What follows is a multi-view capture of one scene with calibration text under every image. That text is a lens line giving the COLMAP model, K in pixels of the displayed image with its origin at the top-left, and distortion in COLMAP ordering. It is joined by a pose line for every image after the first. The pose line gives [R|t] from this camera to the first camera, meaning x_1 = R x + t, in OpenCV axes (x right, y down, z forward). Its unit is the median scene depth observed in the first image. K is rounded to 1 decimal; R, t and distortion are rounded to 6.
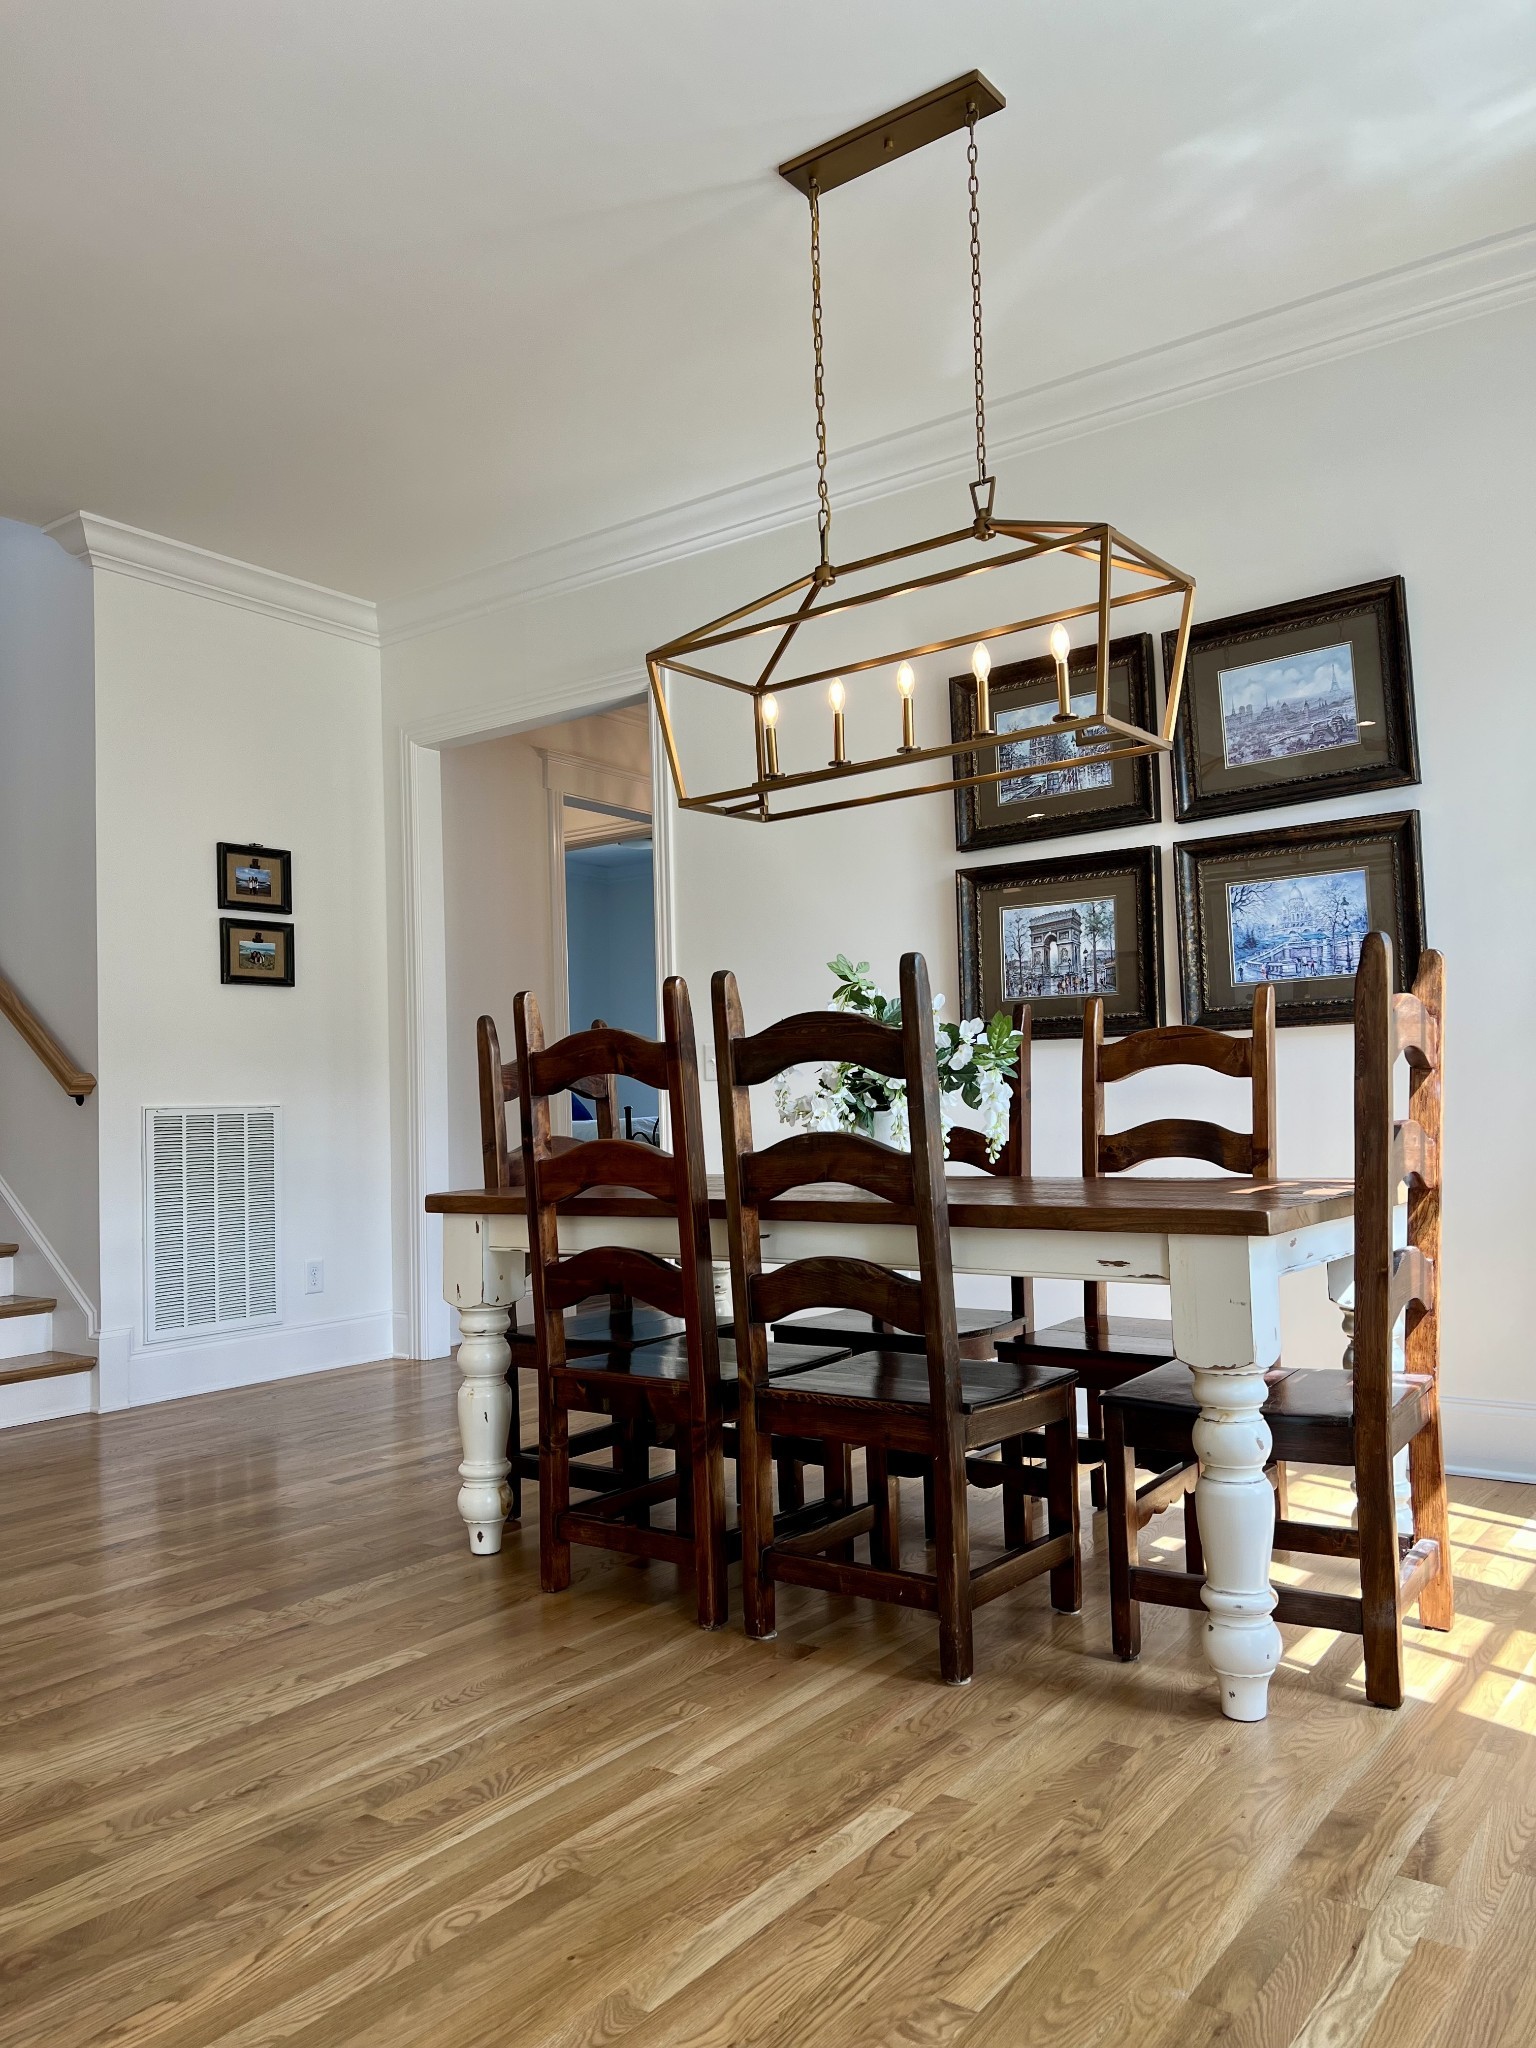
lens RADIAL K [[1554.5, 0, 767.1], [0, 1554.5, 1033.4], [0, 0, 1]] dist [0.021278, -0.004468]
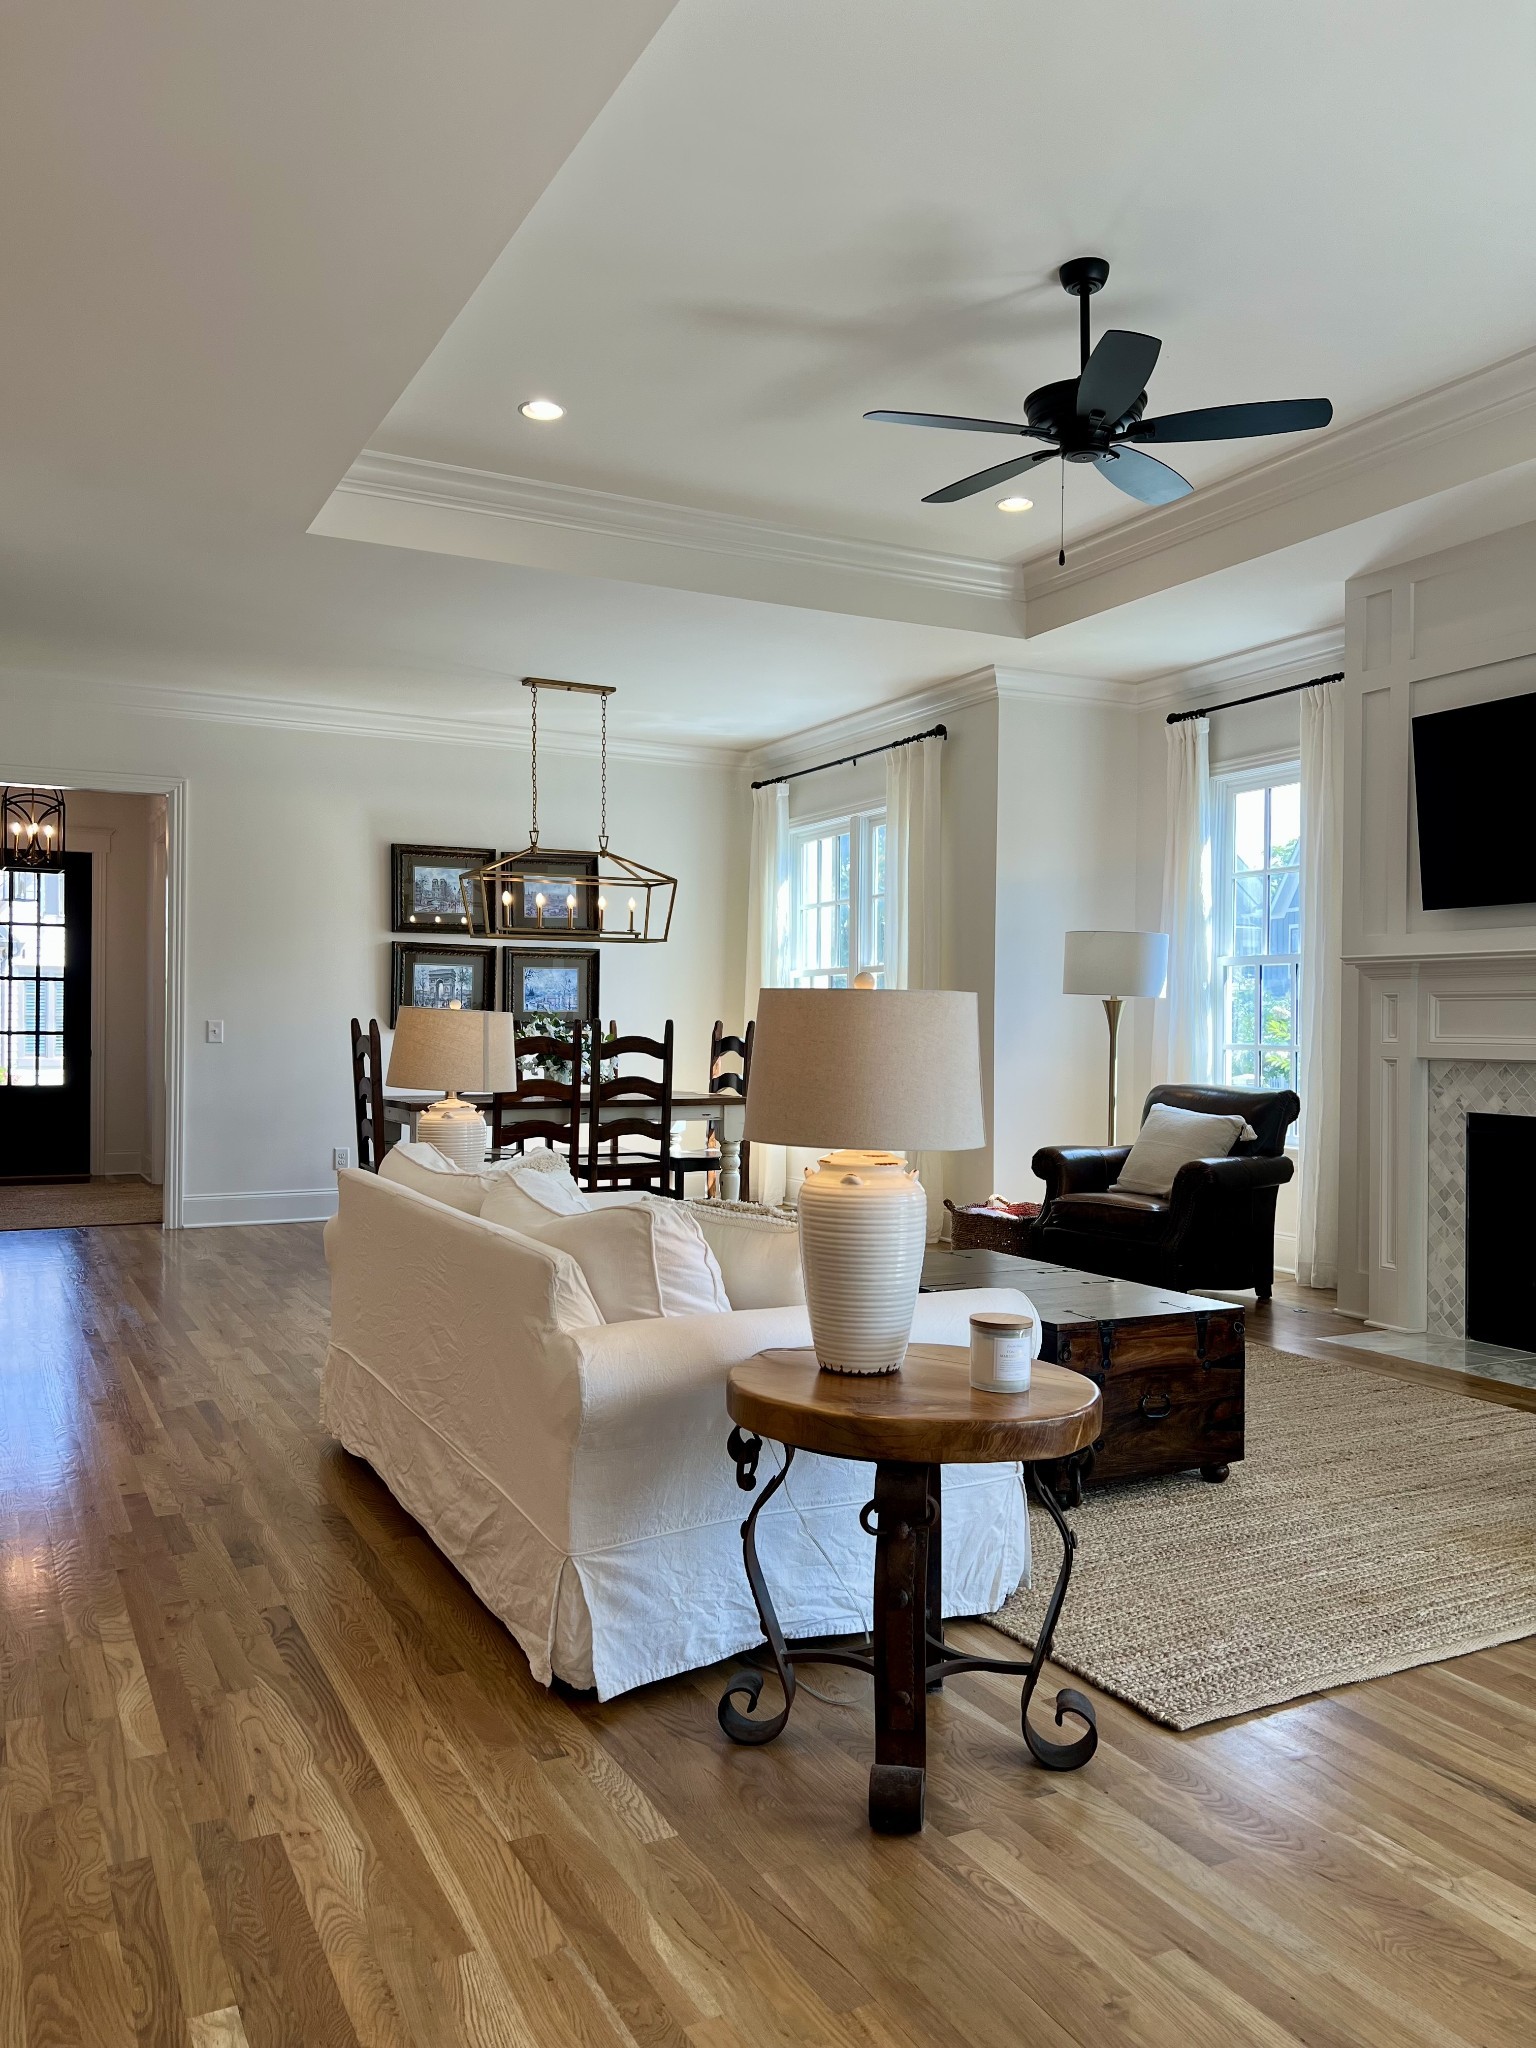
lens RADIAL K [[1554.5, 0, 767.0], [0, 1554.5, 1021.6], [0, 0, 1]] dist [0.021278, -0.004468]
pose [[0.442211, 0.033257, 0.896294, -1.735314], [-0.069378, 0.997587, -0.002786, -0.036444], [-0.894224, -0.060951, 0.443451, -0.380864]]
